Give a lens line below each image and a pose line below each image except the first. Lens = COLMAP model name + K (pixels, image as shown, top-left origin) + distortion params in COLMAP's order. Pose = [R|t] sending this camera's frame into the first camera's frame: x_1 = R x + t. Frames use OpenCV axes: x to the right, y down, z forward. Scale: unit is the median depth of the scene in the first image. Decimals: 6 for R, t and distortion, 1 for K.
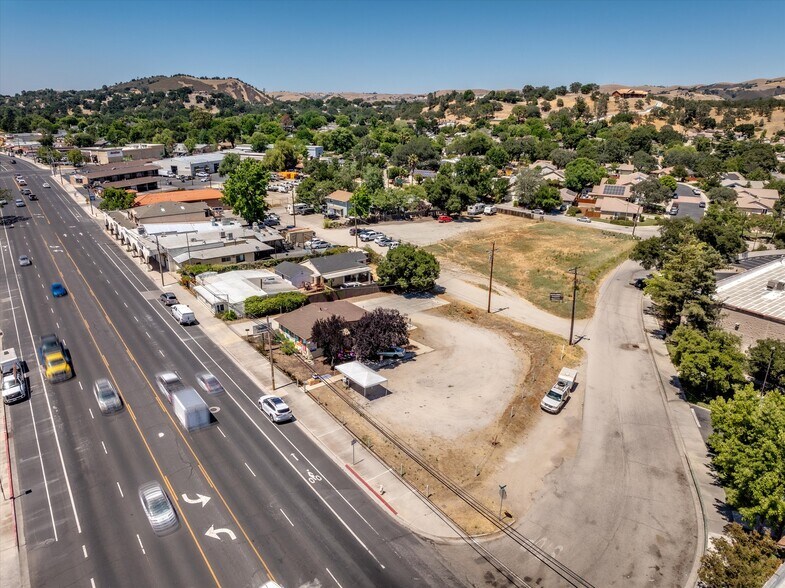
lens RADIAL K [[550.9, 0, 394.2], [0, 550.9, 289.3], [0, 0, 1]] dist [-0.029083, 0.014196]
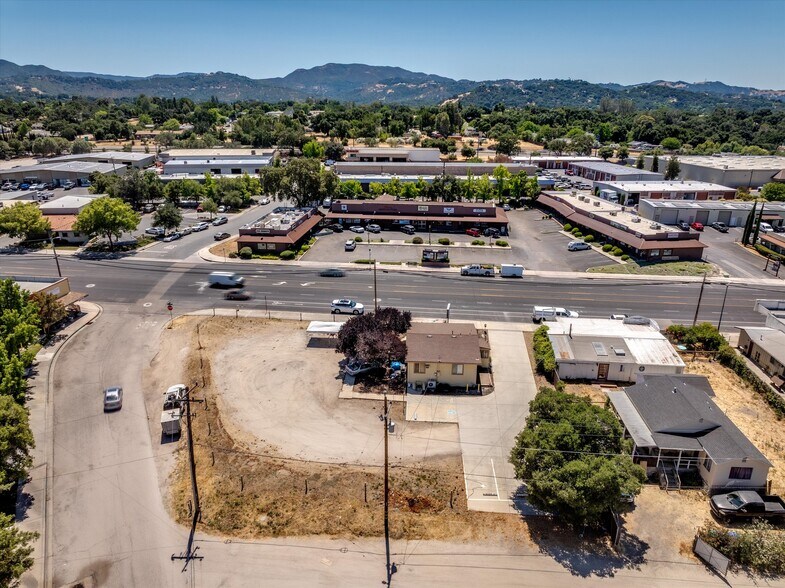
lens RADIAL K [[550.9, 0, 393.3], [0, 550.9, 292.1], [0, 0, 1]] dist [-0.029083, 0.014196]
pose [[-0.670126, 0.229091, -0.706009, 0.357384], [-0.250737, 0.825393, 0.505823, -0.290774], [0.698614, 0.515988, -0.495676, 0.871203]]
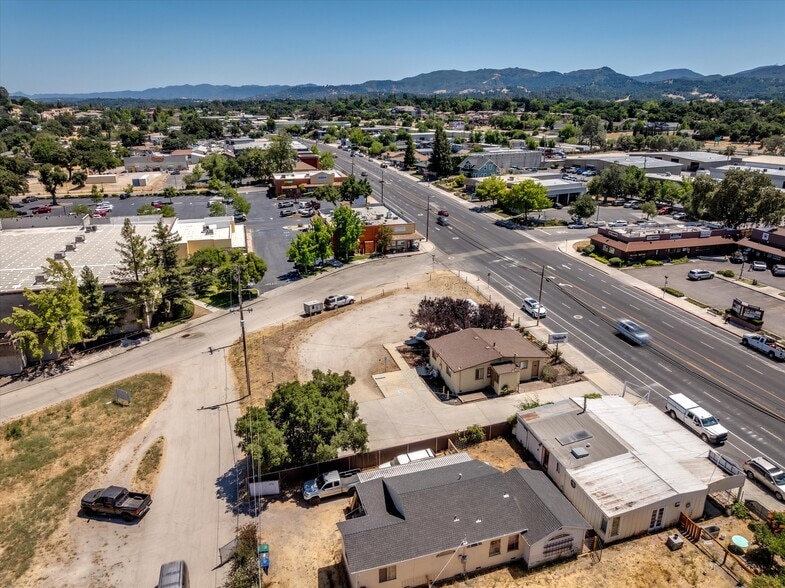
lens RADIAL K [[550.9, 0, 395.6], [0, 550.9, 294.7], [0, 0, 1]] dist [-0.029083, 0.014196]
pose [[-0.936338, -0.125010, 0.328090, -0.168093], [0.104904, 0.792167, 0.601221, -0.354919], [-0.335061, 0.597364, -0.728622, 1.049724]]
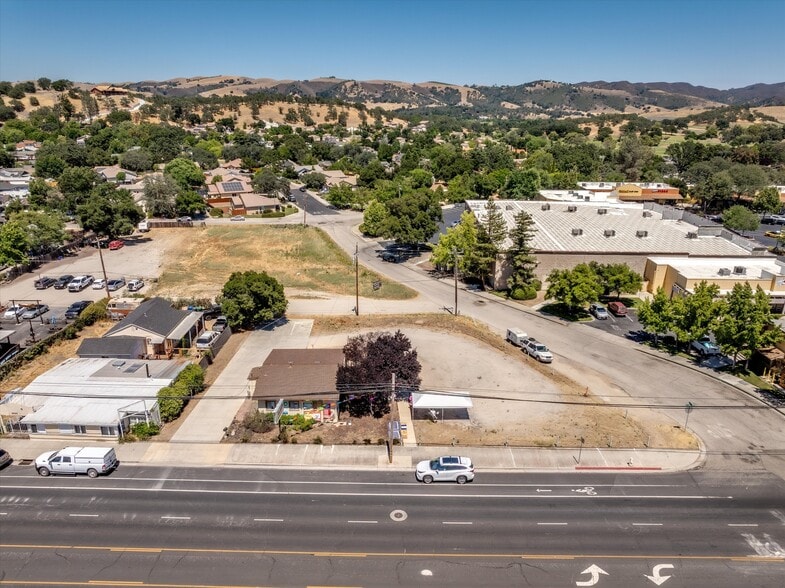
lens RADIAL K [[550.9, 0, 392.5], [0, 550.9, 293.4], [0, 0, 1]] dist [-0.029083, 0.014196]
pose [[0.605061, -0.263373, 0.751356, -0.396394], [0.254874, 0.958114, 0.130599, -0.082267], [-0.754281, 0.112481, 0.646845, 0.238010]]
